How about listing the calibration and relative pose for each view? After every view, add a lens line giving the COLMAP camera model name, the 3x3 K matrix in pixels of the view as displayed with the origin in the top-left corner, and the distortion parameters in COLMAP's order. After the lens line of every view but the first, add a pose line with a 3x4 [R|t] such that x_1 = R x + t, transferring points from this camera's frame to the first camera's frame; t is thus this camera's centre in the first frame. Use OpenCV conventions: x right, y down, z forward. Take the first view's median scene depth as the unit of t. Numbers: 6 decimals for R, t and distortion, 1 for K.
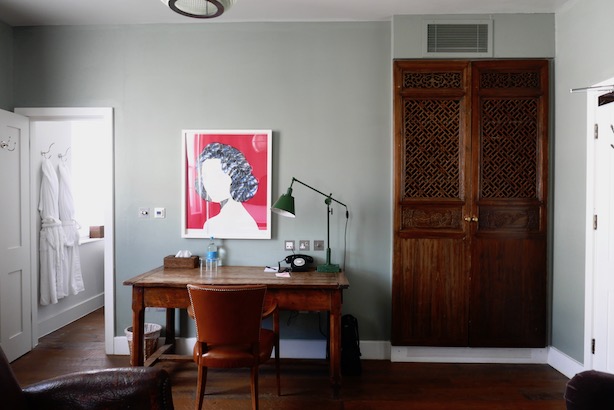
lens RADIAL K [[422.3, 0, 306.6], [0, 422.3, 206.1], [0, 0, 1]] dist [-0.021445, 0.000864]
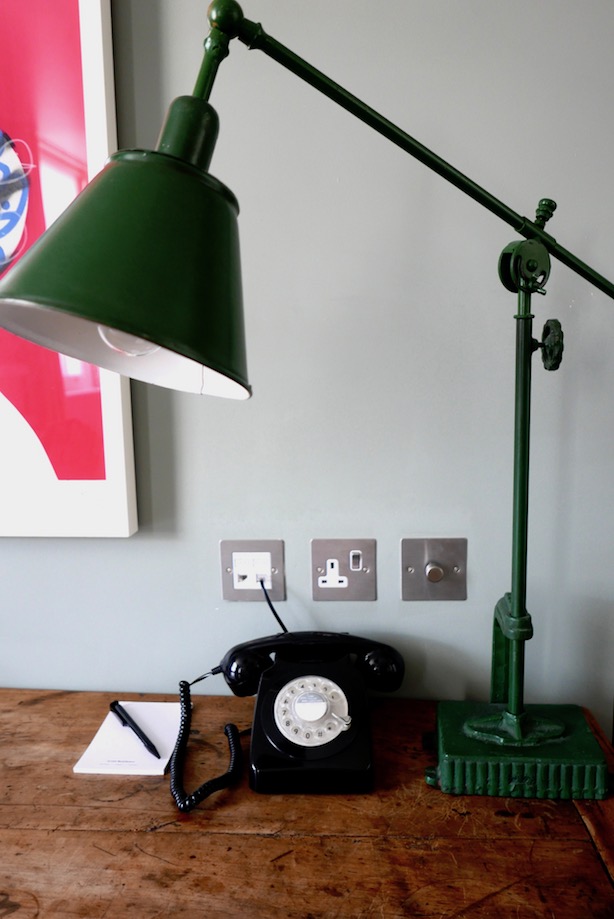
lens RADIAL K [[645.9, 0, 305.5], [0, 645.9, 457.1], [0, 0, 1]] dist [0.000201, 0.000528]
pose [[0.998356, -0.021540, -0.053110, -0.005799], [0.028422, 0.990784, 0.132439, 0.017506], [0.049768, -0.133731, 0.989767, 0.764571]]
